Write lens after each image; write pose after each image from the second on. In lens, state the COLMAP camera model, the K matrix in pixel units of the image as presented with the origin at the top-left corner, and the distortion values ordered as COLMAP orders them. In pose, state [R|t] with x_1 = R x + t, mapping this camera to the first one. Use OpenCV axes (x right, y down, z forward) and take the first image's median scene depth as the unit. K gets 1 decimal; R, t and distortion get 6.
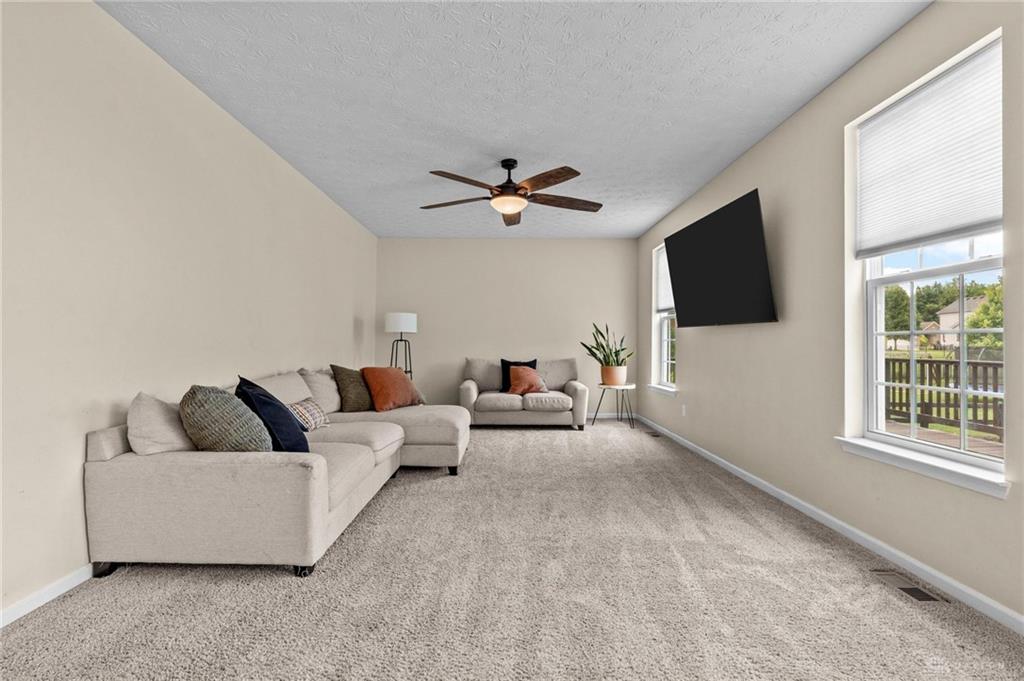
lens RADIAL K [[465.2, 0, 519.1], [0, 465.2, 339.5], [0, 0, 1]] dist [-0.005789, 0.002112]
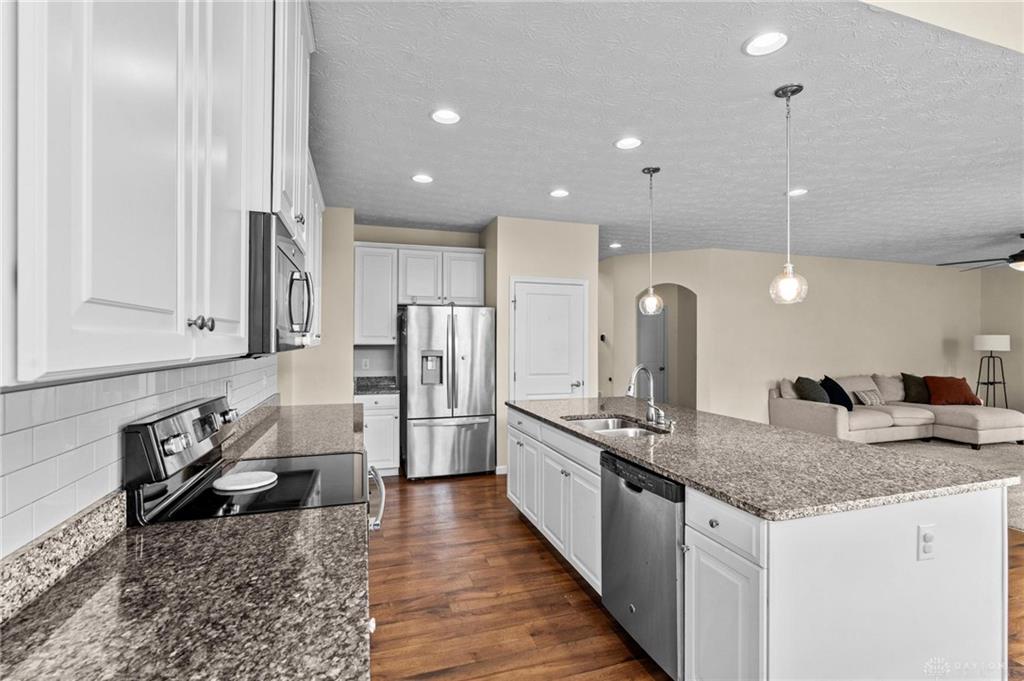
lens RADIAL K [[465.2, 0, 510.5], [0, 465.2, 350.9], [0, 0, 1]] dist [-0.005789, 0.002112]
pose [[0.274702, 0.016432, -0.961389, 0.672068], [0.009905, 0.999753, 0.019918, -0.059801], [0.961478, -0.014994, 0.274471, -0.660179]]
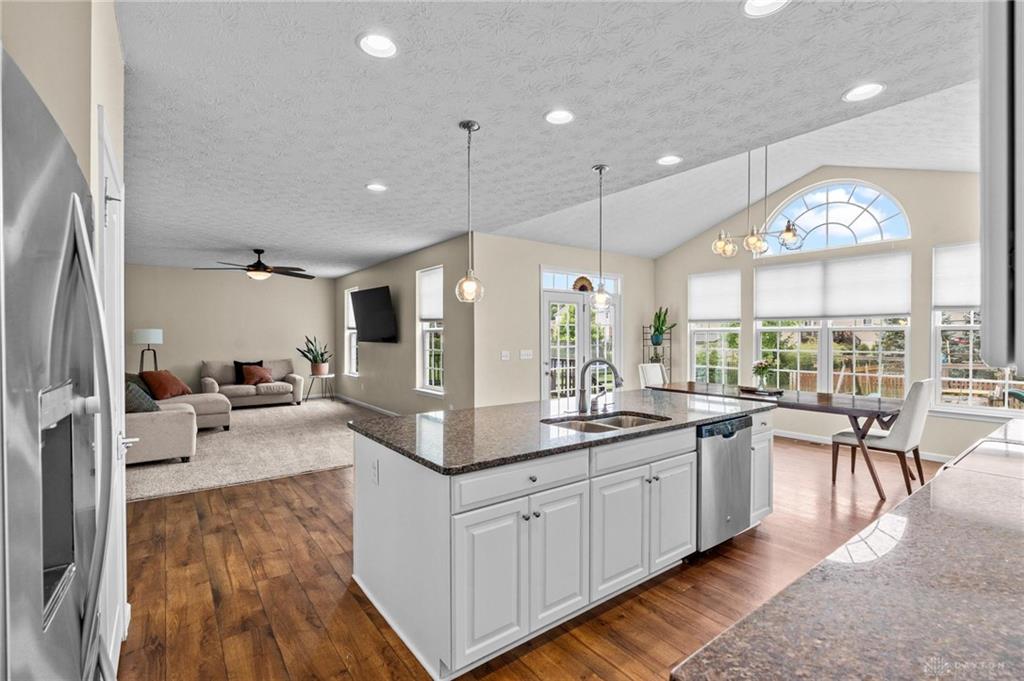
lens RADIAL K [[465.2, 0, 514.2], [0, 465.2, 340.0], [0, 0, 1]] dist [-0.005789, 0.002112]
pose [[0.815984, -0.010504, 0.577979, -0.194380], [-0.002009, 0.999777, 0.021005, -0.064306], [-0.578071, -0.018301, 0.815781, -0.763602]]
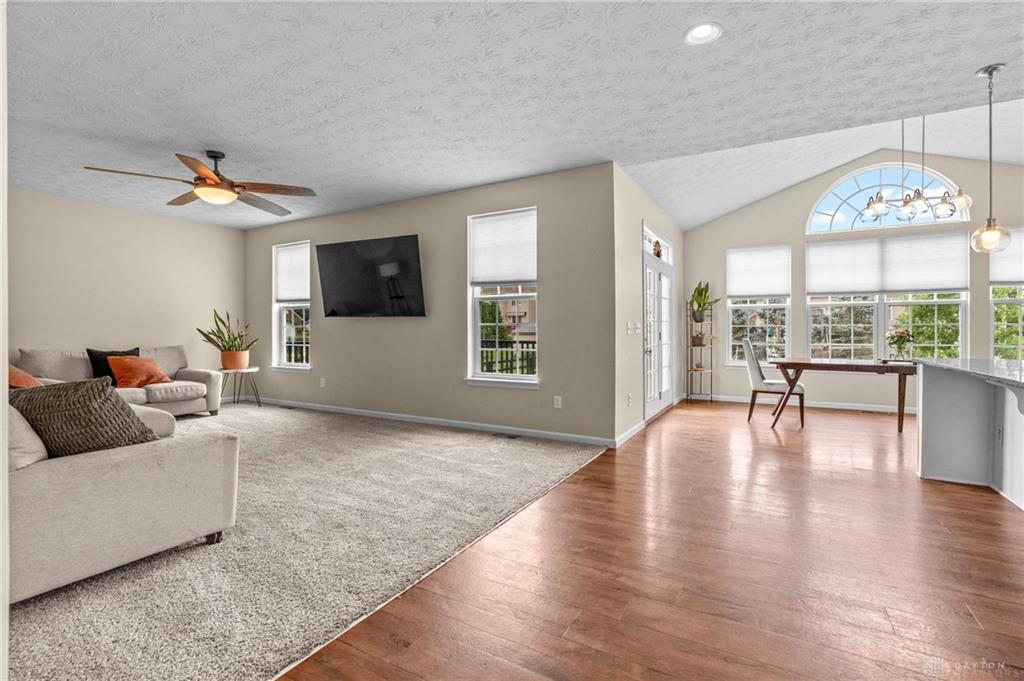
lens RADIAL K [[465.2, 0, 505.5], [0, 465.2, 331.6], [0, 0, 1]] dist [-0.005789, 0.002112]
pose [[0.514219, -0.006560, 0.857634, -0.442757], [-0.007098, 0.999904, 0.011904, -0.003735], [-0.857630, -0.012209, 0.514123, -0.063703]]
